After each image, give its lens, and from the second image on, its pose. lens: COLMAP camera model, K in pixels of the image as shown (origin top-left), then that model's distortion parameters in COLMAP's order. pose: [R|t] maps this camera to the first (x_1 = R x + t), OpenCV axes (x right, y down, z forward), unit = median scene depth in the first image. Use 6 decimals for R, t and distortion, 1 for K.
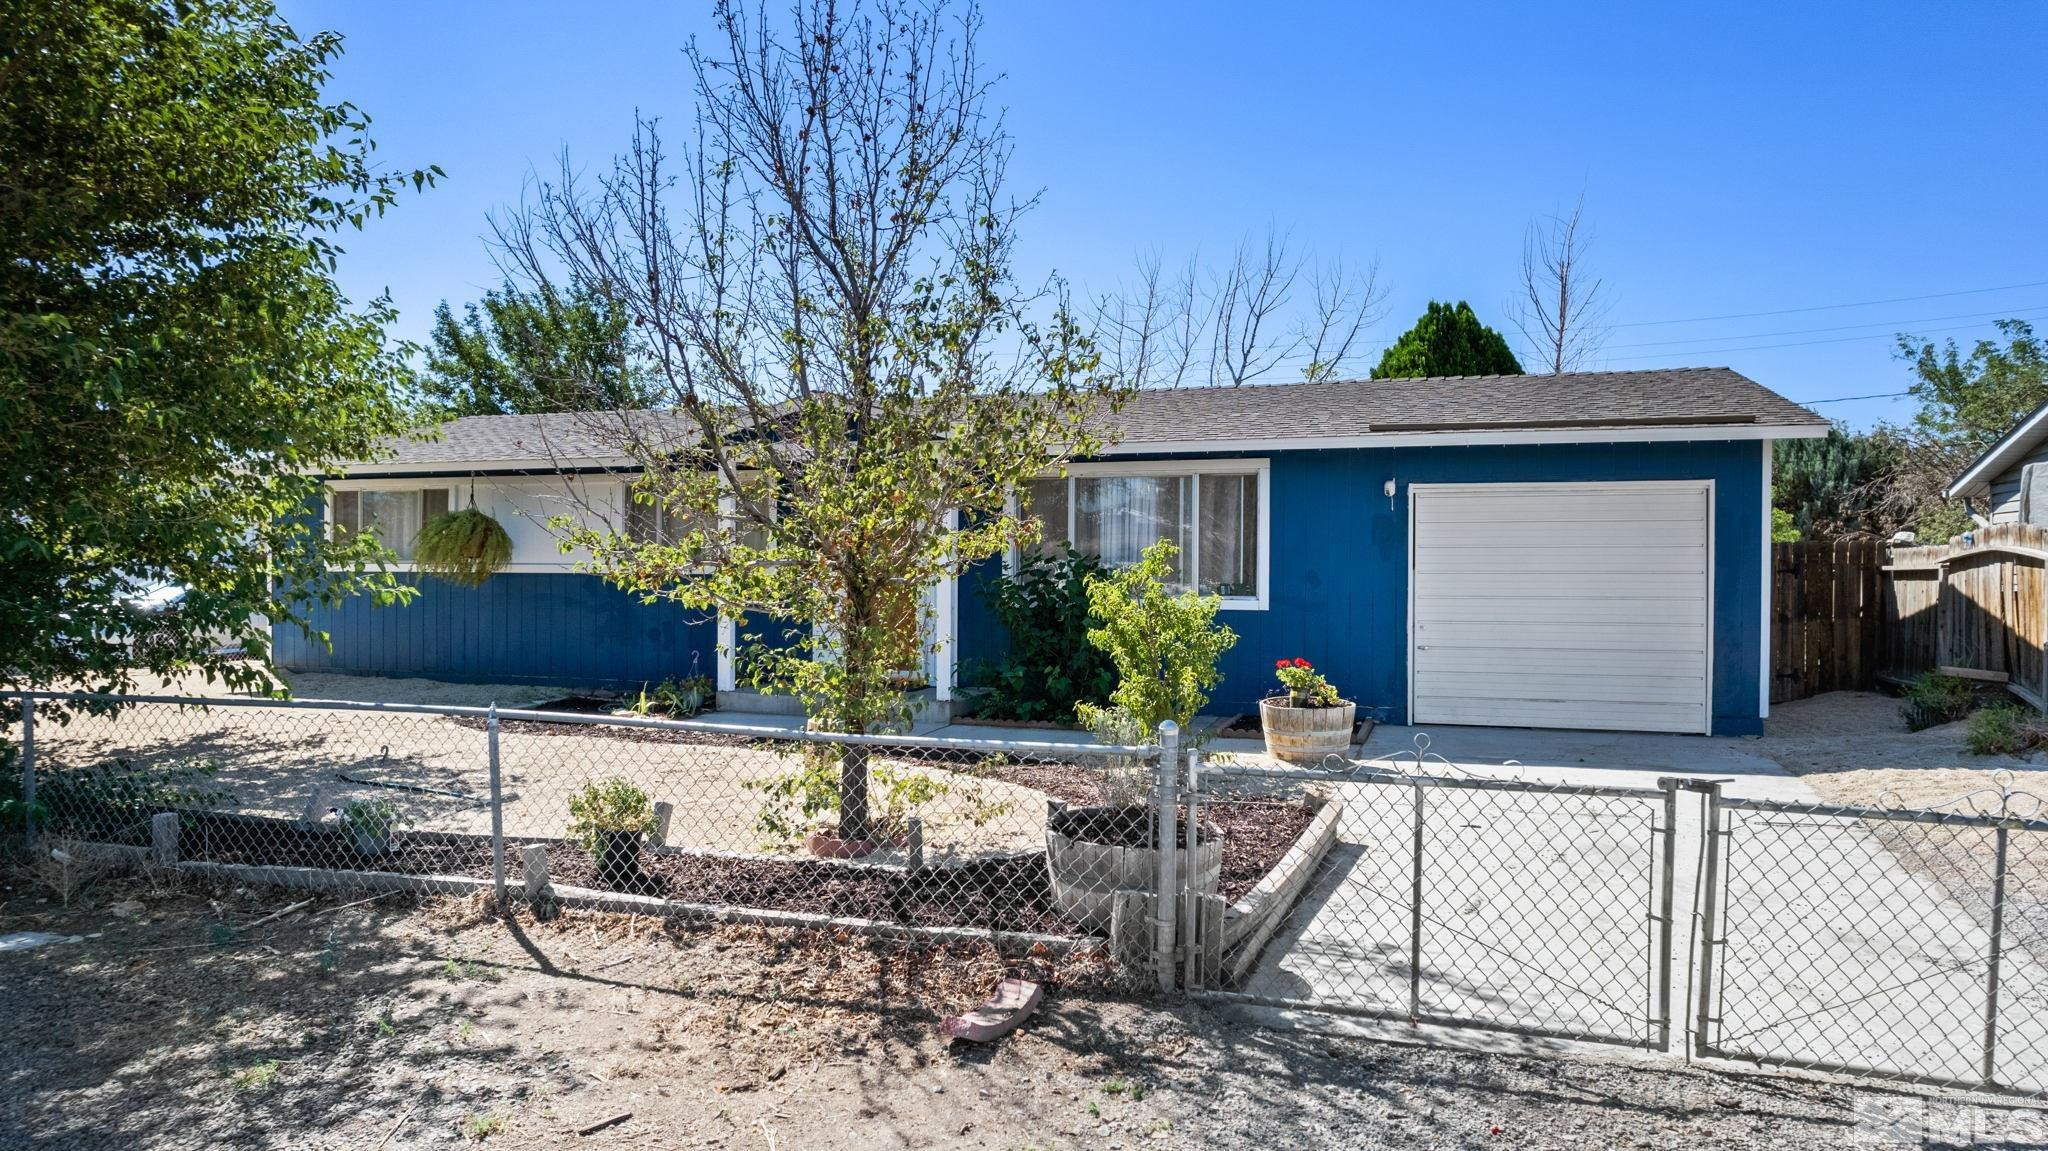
lens RADIAL K [[1274.5, 0, 1019.4], [0, 1274.5, 587.1], [0, 0, 1]] dist [-0.066093, 0.049395]
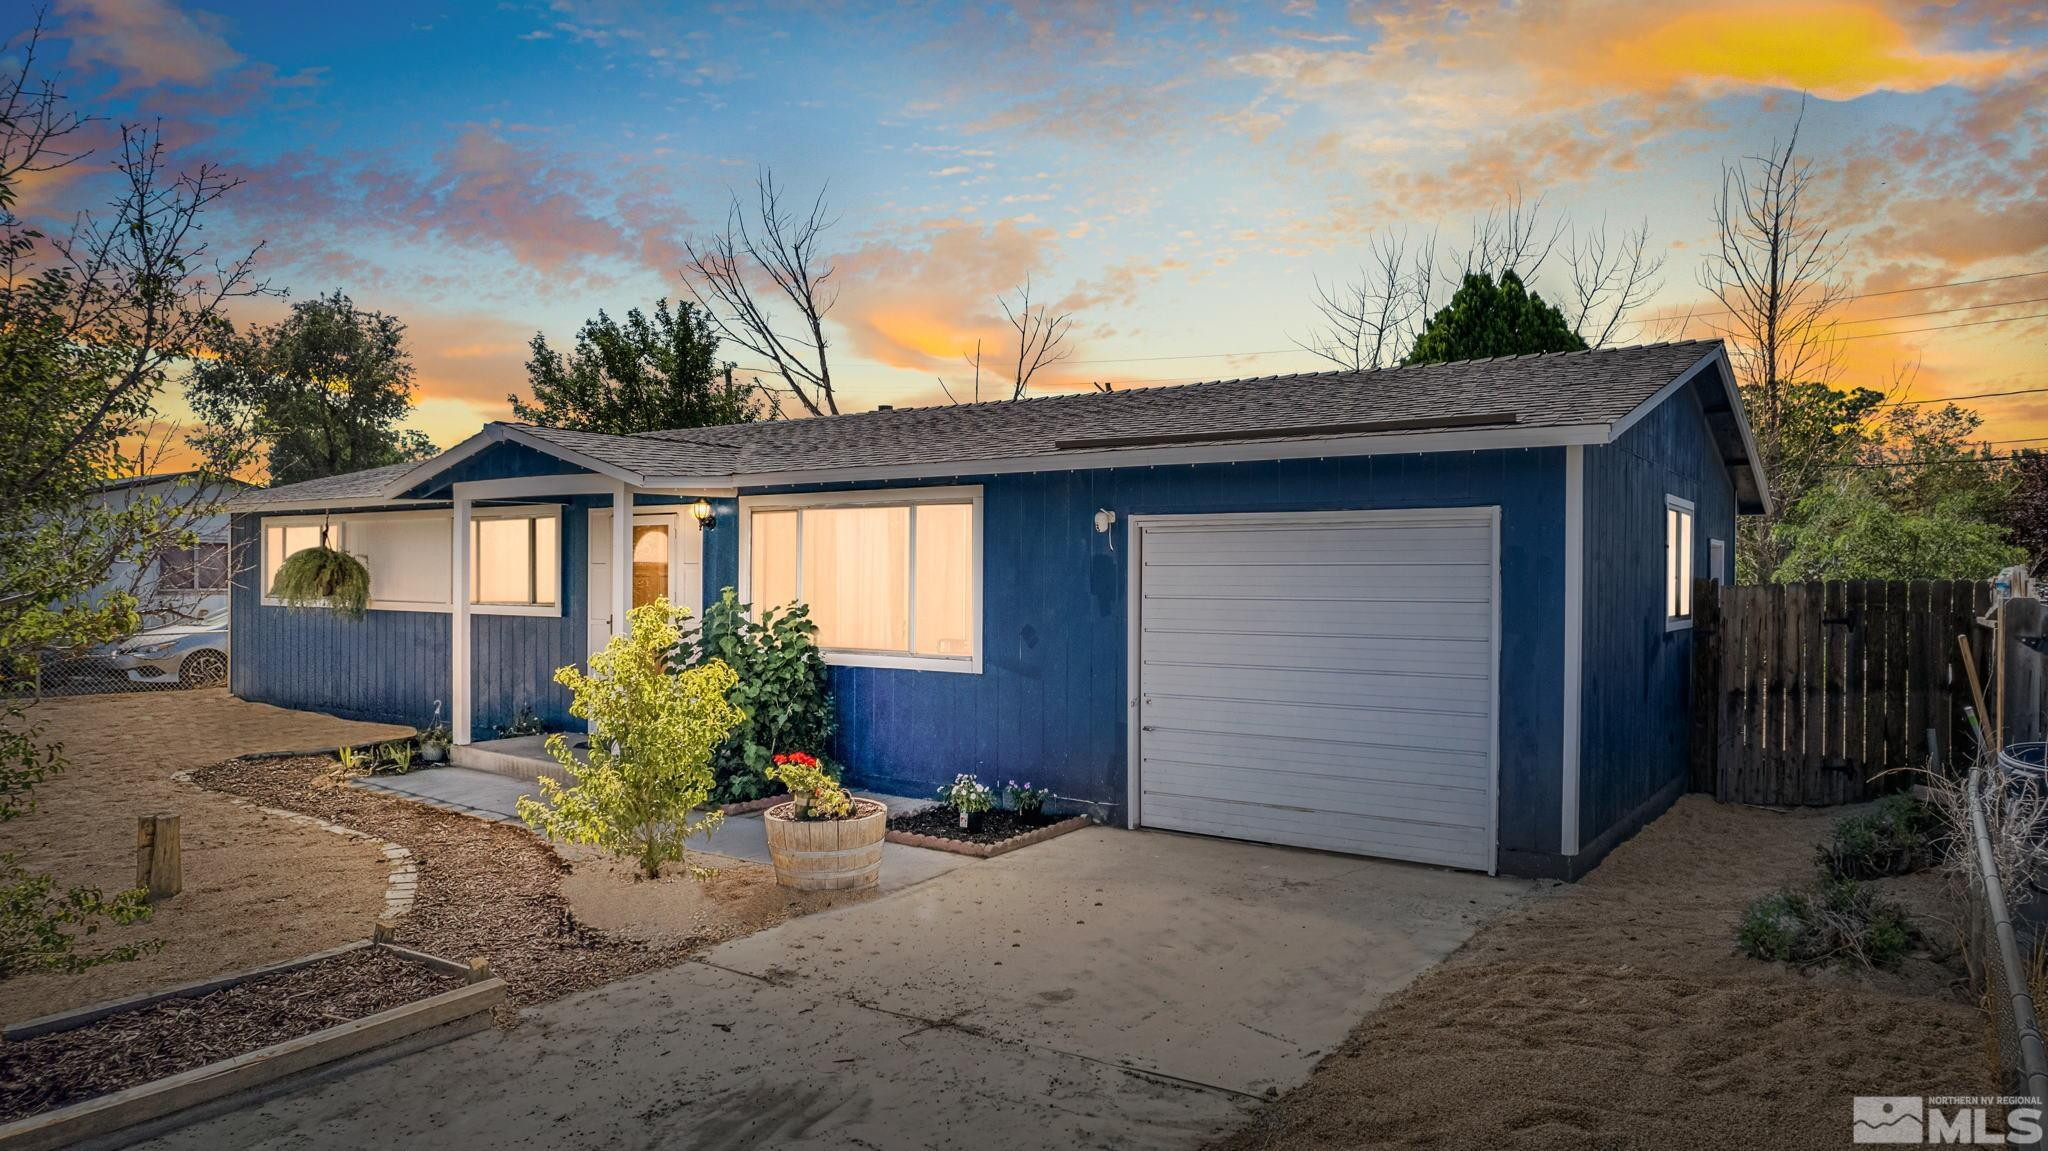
lens RADIAL K [[1274.5, 0, 1022.8], [0, 1274.5, 592.9], [0, 0, 1]] dist [-0.066093, 0.049395]
pose [[0.960678, 0.004612, -0.277628, 0.603873], [-0.004291, 0.999989, 0.001765, -0.046482], [0.277633, -0.000504, 0.960687, 0.314721]]
